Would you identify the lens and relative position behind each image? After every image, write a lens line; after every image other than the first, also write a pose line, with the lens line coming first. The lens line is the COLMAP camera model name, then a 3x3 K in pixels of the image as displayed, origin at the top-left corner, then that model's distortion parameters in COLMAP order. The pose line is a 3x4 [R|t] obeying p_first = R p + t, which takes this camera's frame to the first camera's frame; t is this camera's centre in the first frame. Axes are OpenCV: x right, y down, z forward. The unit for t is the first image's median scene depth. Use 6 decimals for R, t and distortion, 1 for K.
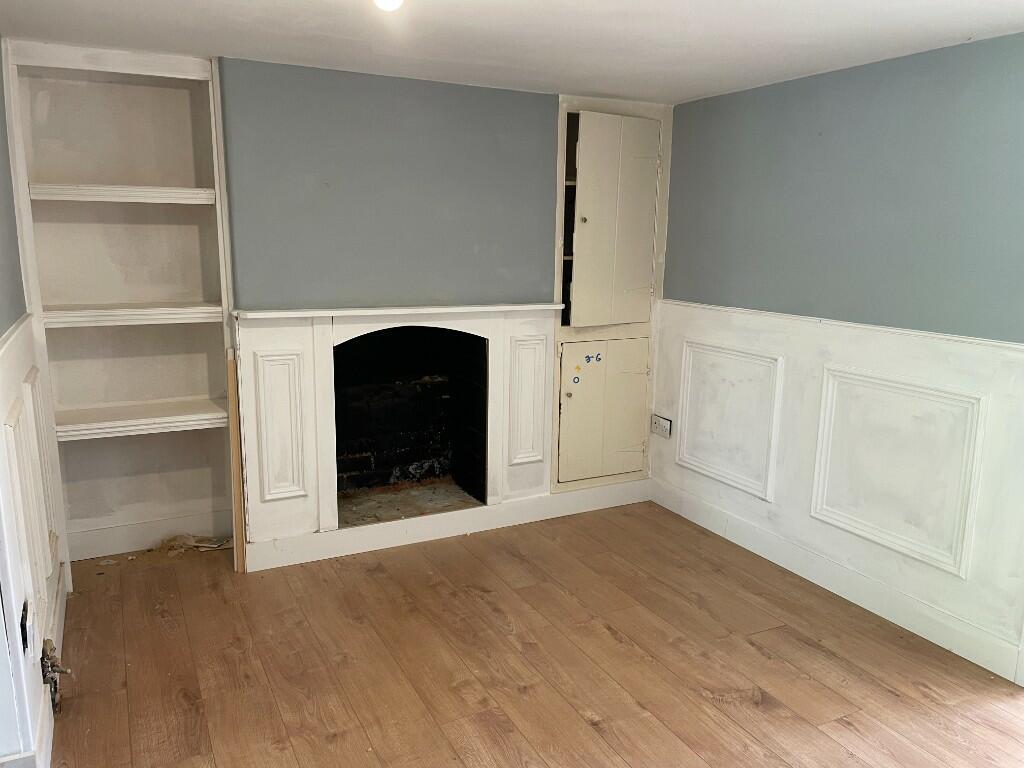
lens RADIAL K [[771.4, 0, 517.3], [0, 771.4, 378.1], [0, 0, 1]] dist [0.098091, -0.122502]
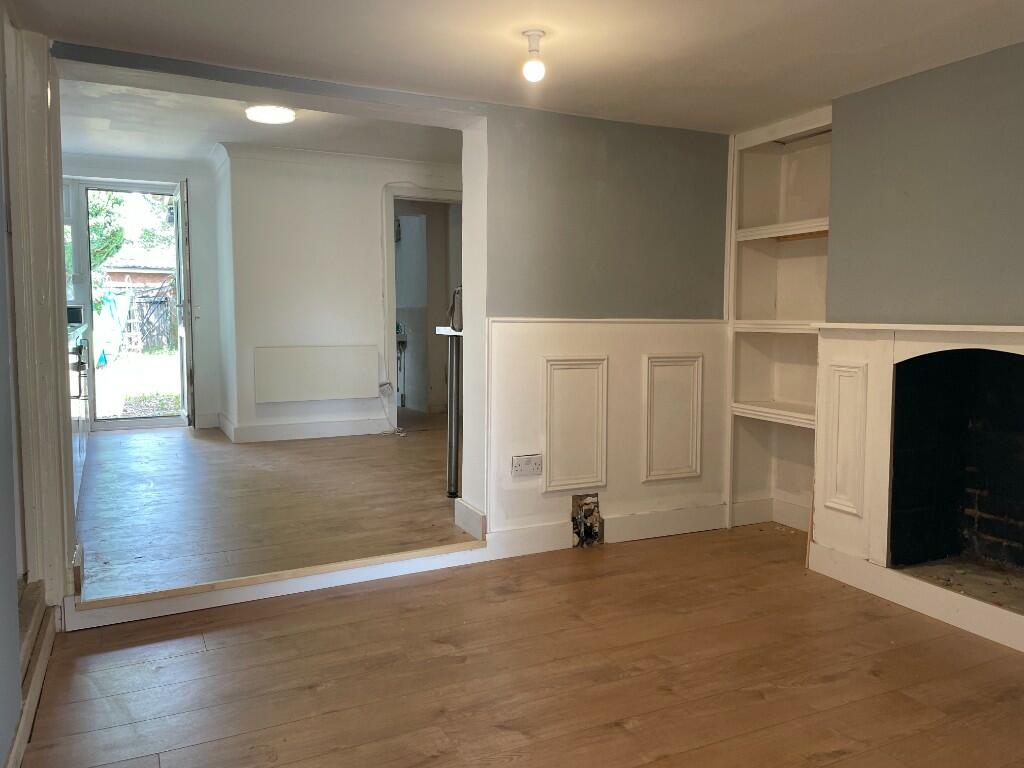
lens RADIAL K [[771.4, 0, 517.3], [0, 771.4, 378.1], [0, 0, 1]] dist [0.098091, -0.122502]
pose [[-0.026030, 0.063421, -0.997647, 0.724828], [-0.188509, 0.979770, 0.067203, -0.002070], [0.981727, 0.189814, -0.013548, 0.588078]]
